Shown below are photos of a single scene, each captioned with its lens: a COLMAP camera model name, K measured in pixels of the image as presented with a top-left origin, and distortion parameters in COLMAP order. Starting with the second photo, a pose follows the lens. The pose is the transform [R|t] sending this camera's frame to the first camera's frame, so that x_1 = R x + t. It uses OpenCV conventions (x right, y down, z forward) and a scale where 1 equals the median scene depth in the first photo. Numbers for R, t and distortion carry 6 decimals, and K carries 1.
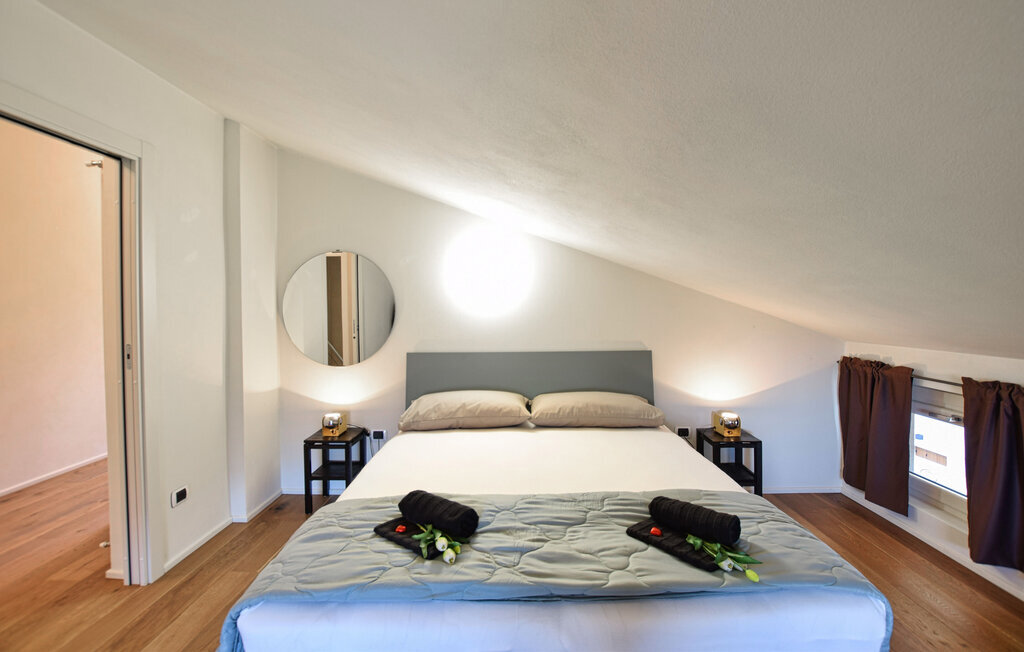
lens RADIAL K [[456.1, 0, 510.6], [0, 456.1, 308.3], [0, 0, 1]] dist [-0.028804, 0.004764]
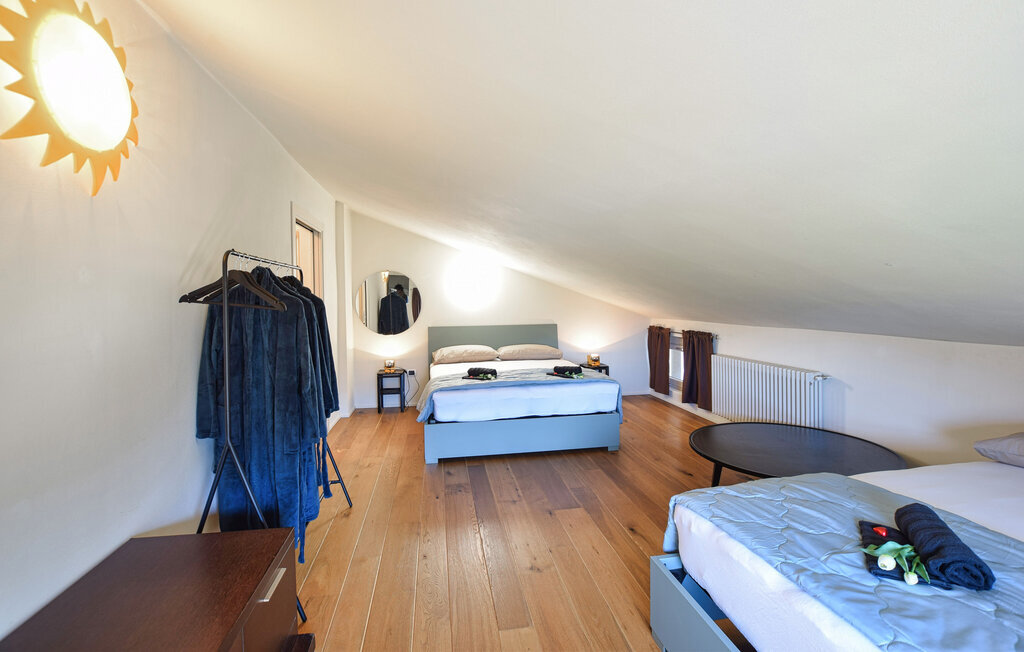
lens RADIAL K [[456.1, 0, 510.6], [0, 456.1, 308.3], [0, 0, 1]] dist [-0.028804, 0.004764]
pose [[0.983050, -0.005720, 0.183250, -0.269976], [0.004758, 0.999973, 0.005687, 0.015768], [-0.183277, -0.004719, 0.983050, -0.981614]]
